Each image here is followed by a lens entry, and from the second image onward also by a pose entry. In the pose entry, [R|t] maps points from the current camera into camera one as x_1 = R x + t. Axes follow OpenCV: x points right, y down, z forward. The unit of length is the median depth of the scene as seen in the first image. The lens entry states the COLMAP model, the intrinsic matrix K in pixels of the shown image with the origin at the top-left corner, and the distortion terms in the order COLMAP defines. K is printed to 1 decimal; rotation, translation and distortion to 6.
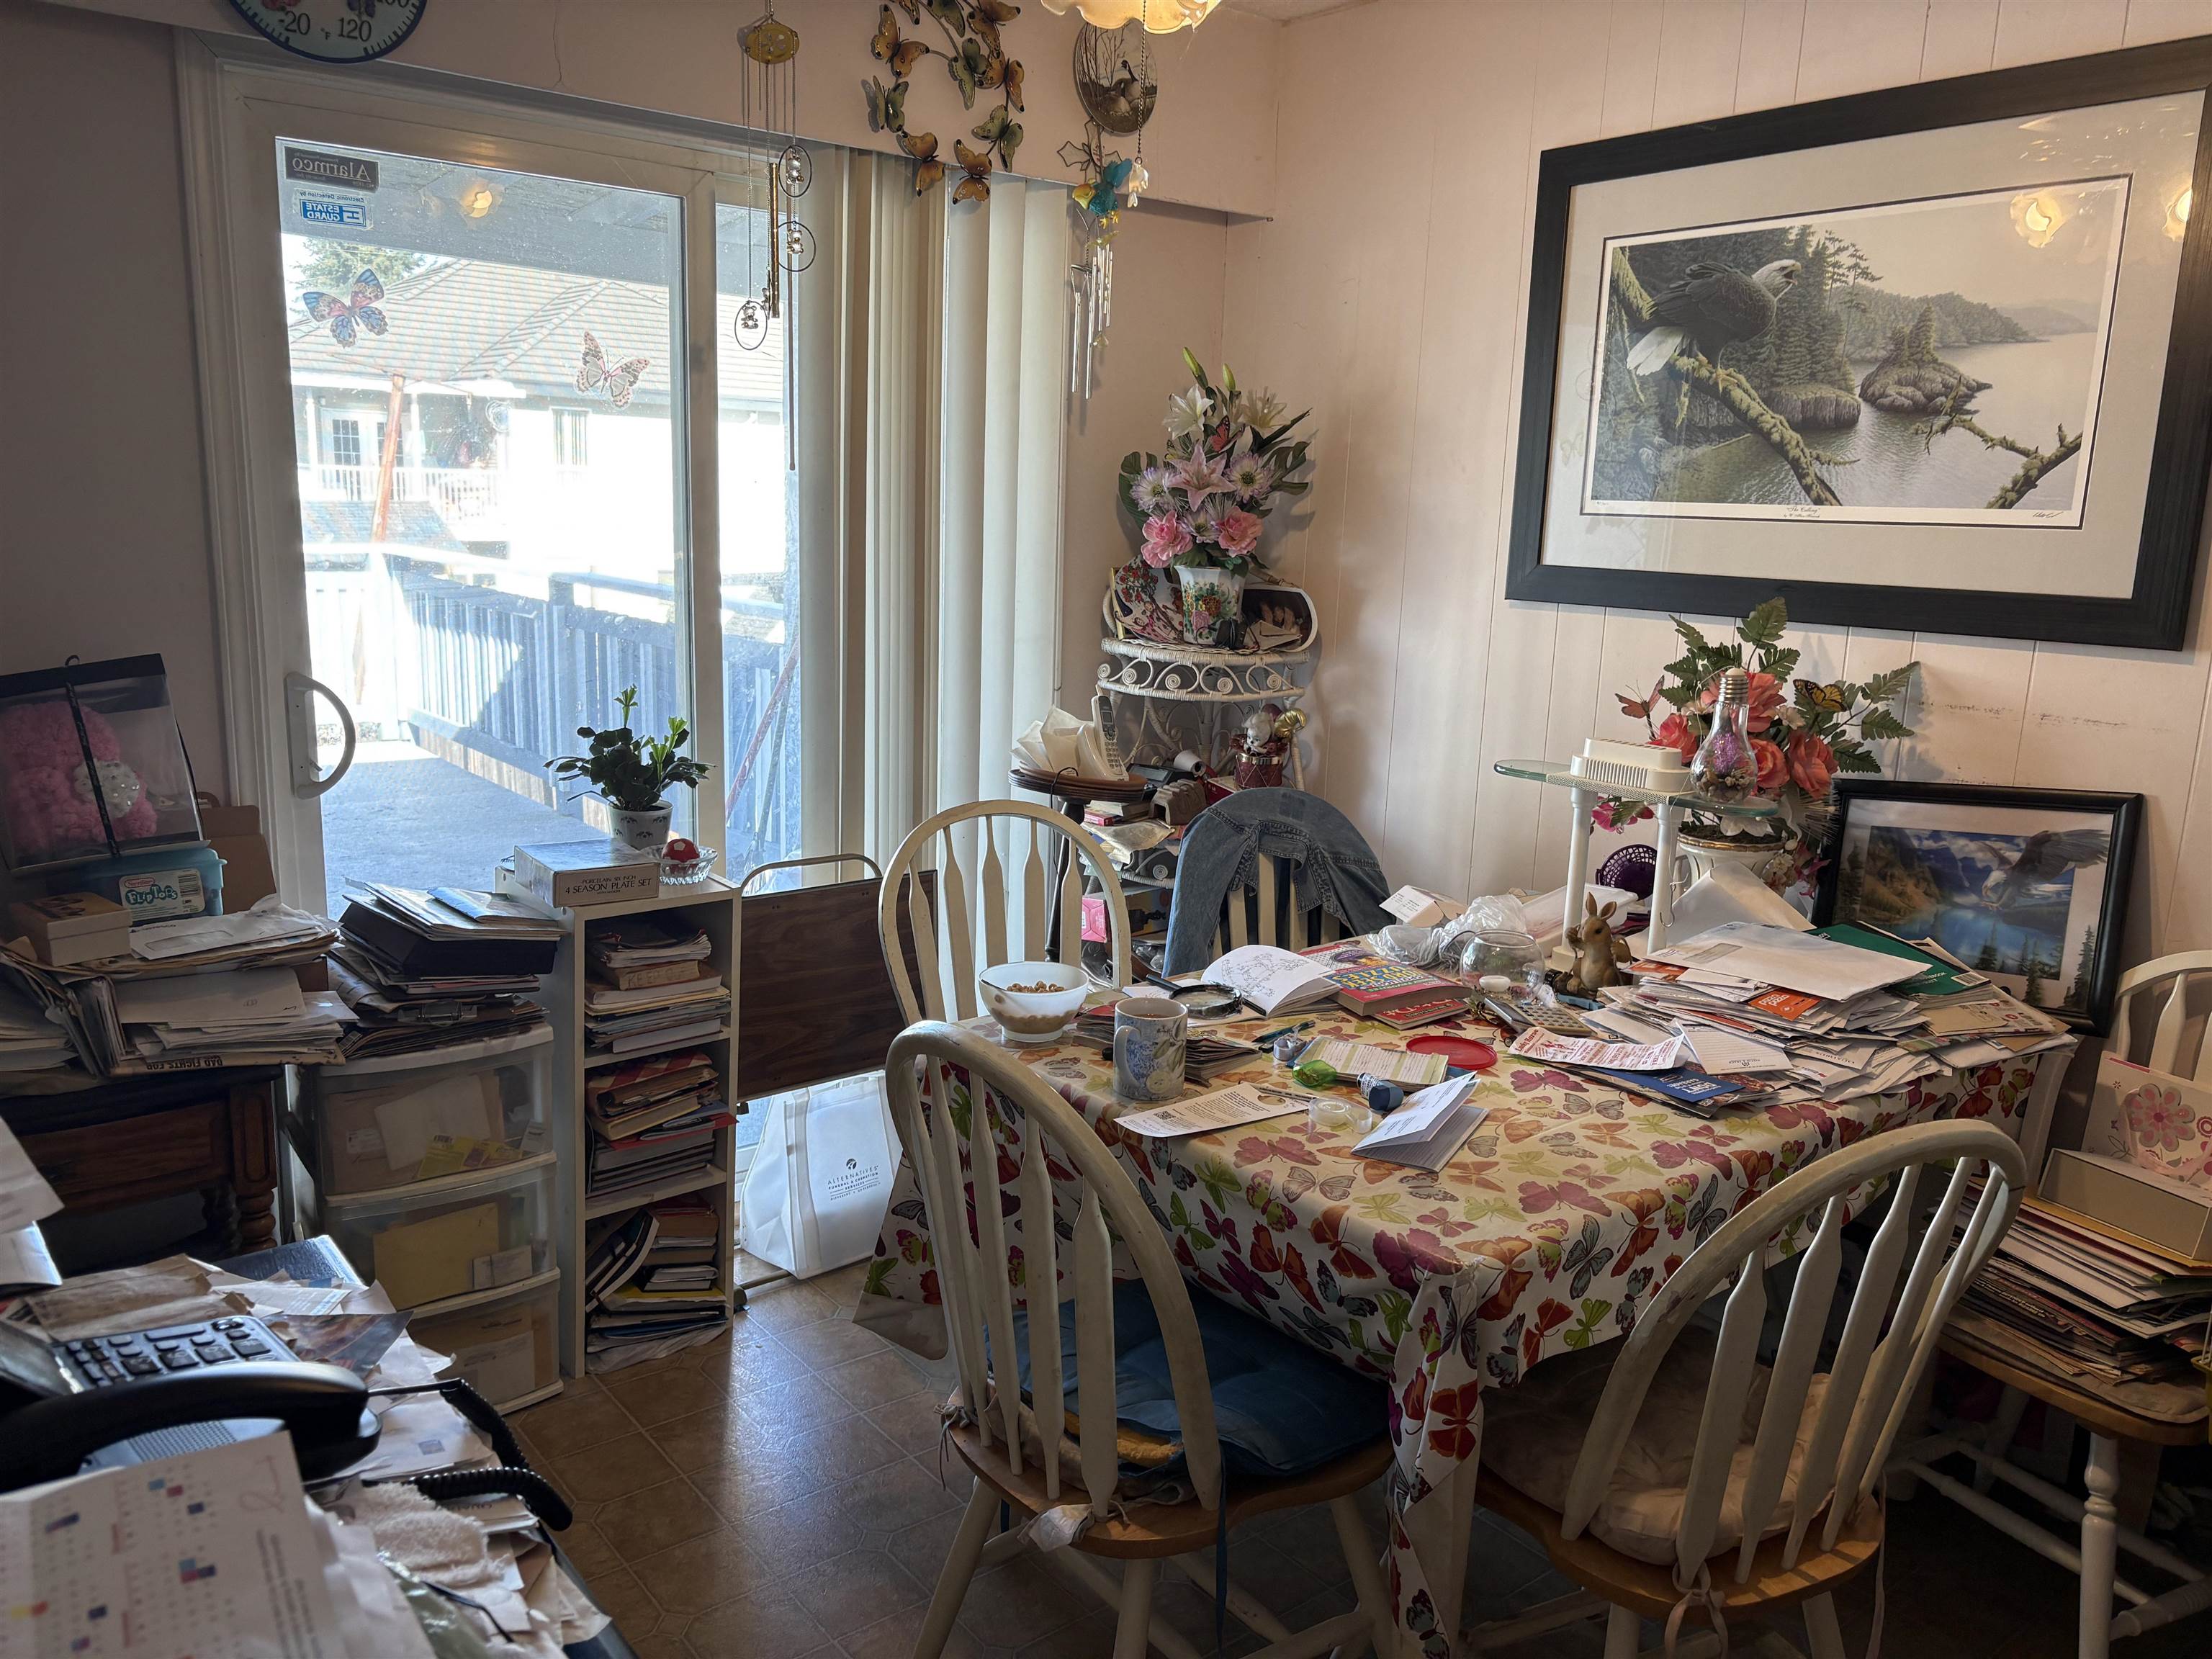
lens RADIAL K [[1652.2, 0, 1094.5], [0, 1652.2, 839.1], [0, 0, 1]] dist [0.012723, 0.005962]
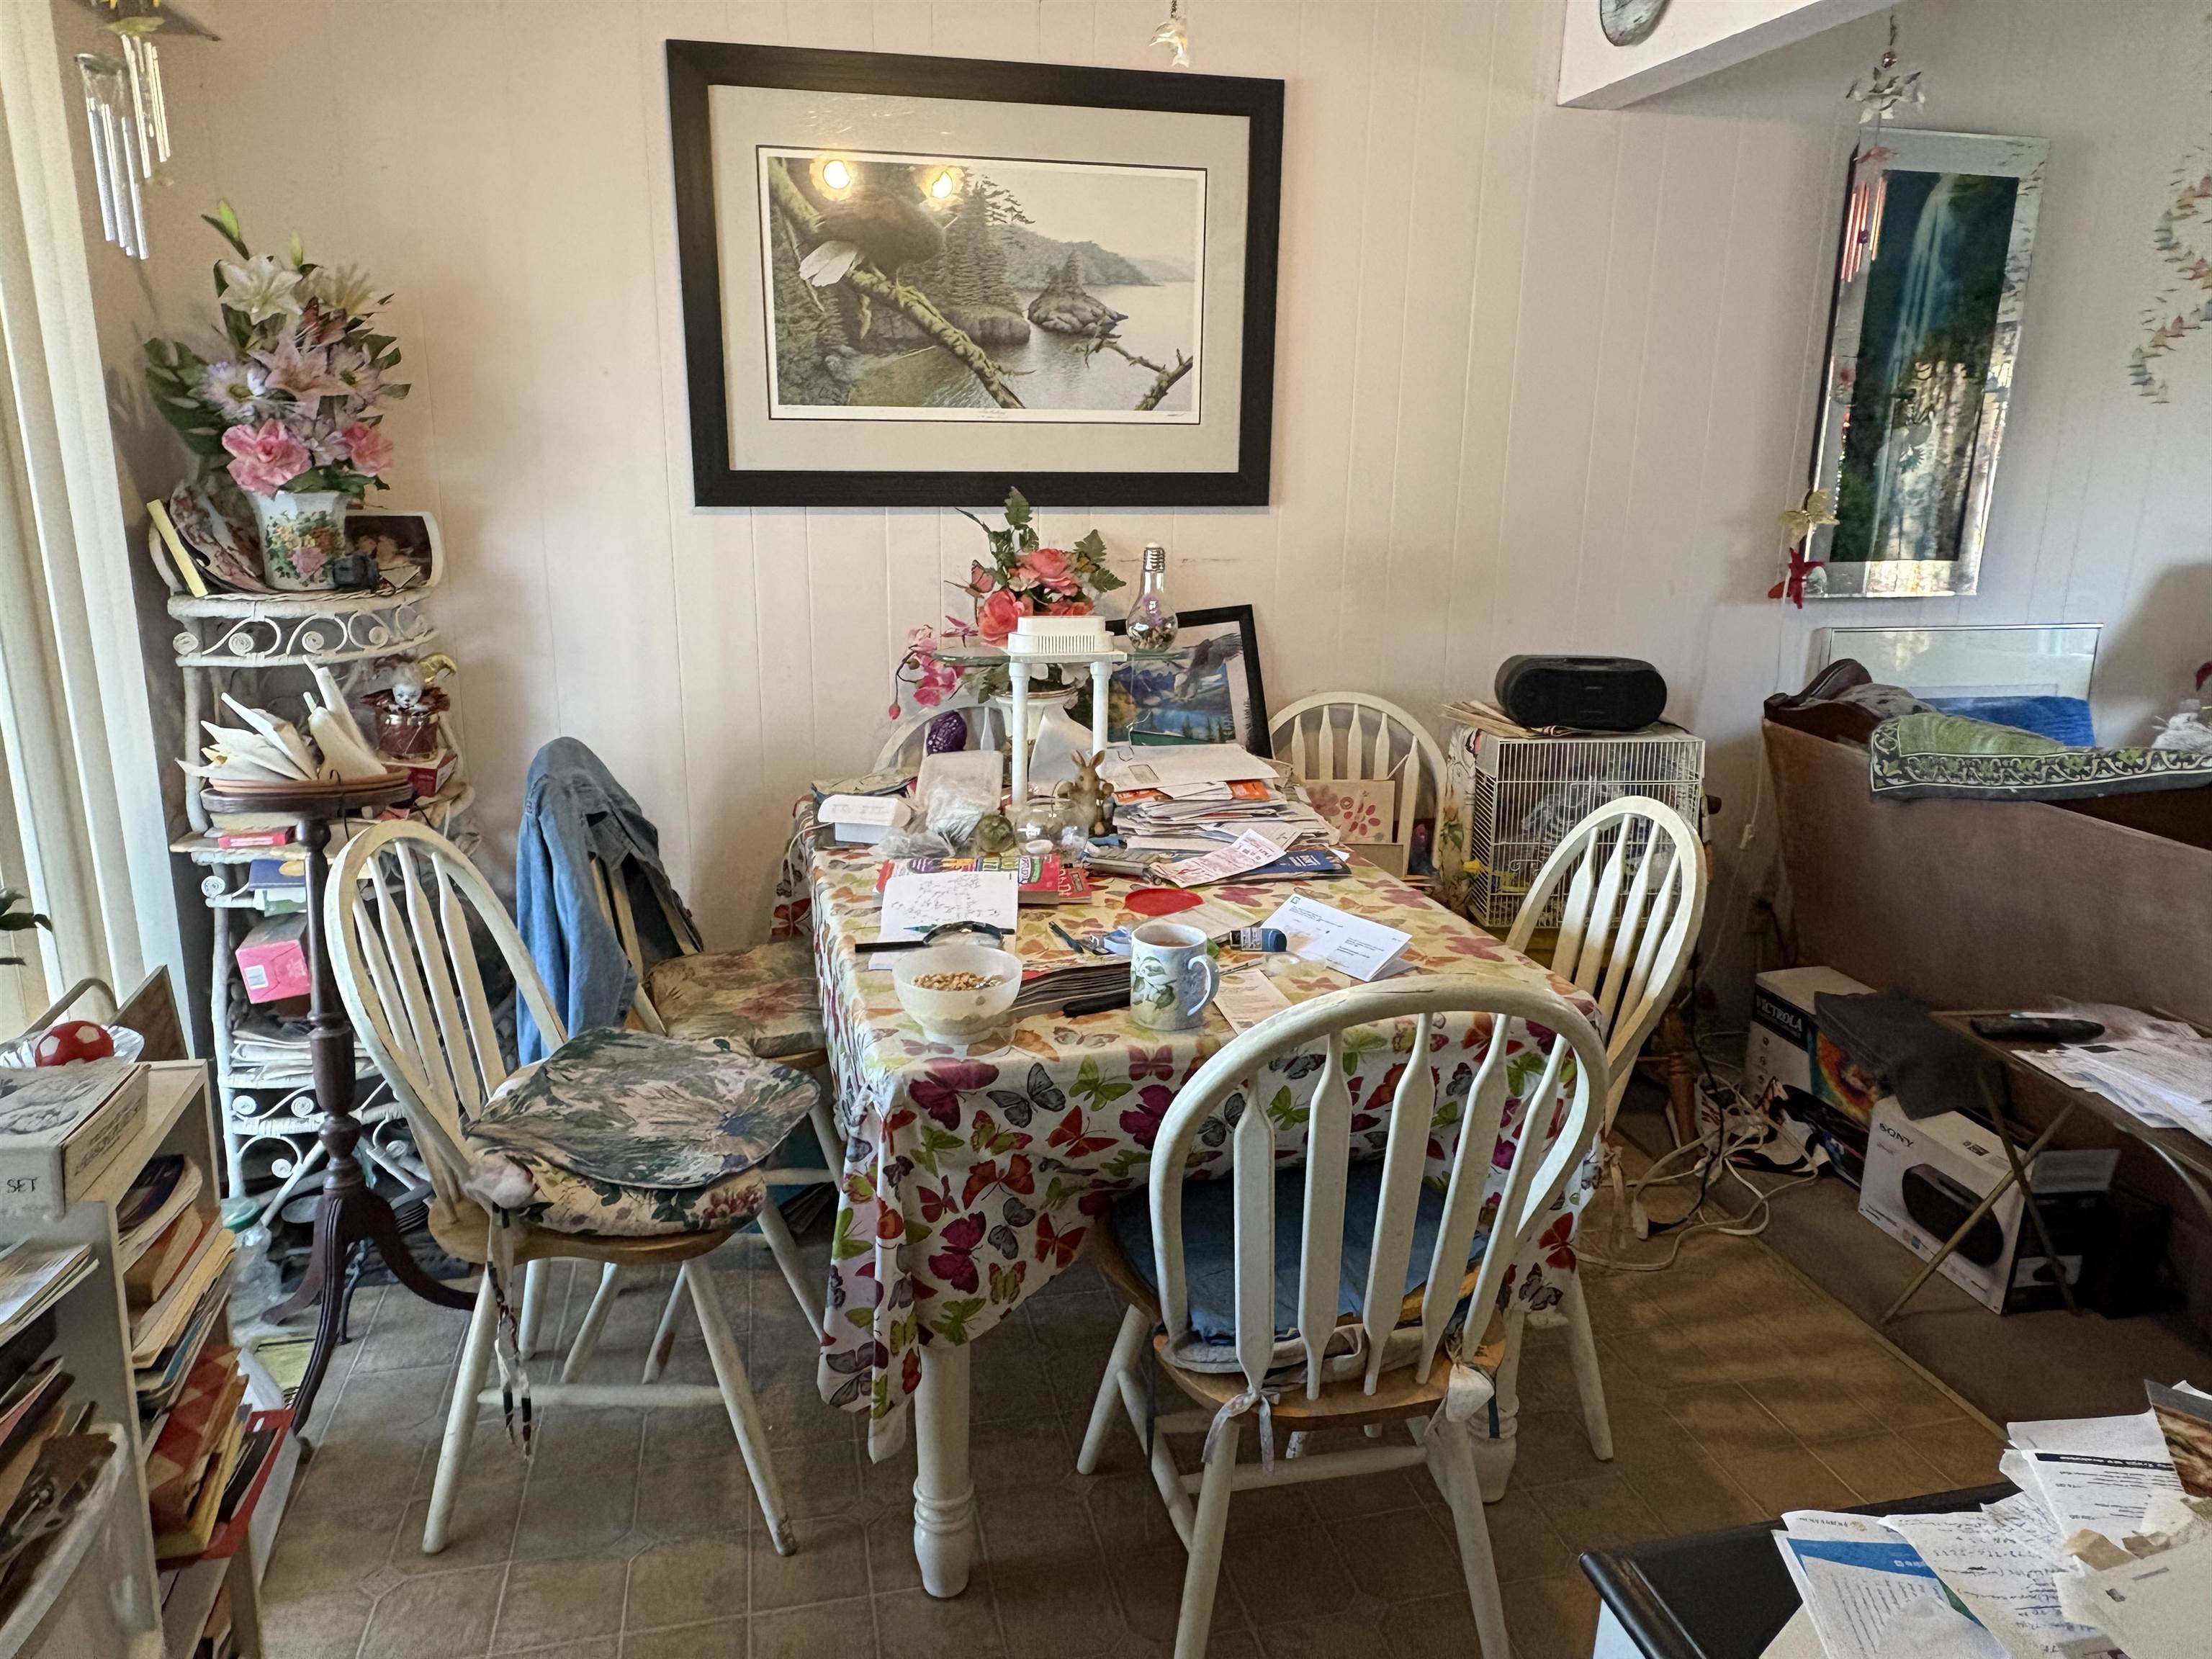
lens RADIAL K [[1409.1, 0, 1100.3], [0, 1409.1, 820.9], [0, 0, 1]] dist [-0.004211, 0.005548]
pose [[0.439301, -0.254926, 0.861410, -0.502716], [0.183690, 0.964122, 0.191644, -0.094452], [-0.879359, 0.074043, 0.470367, 0.472392]]
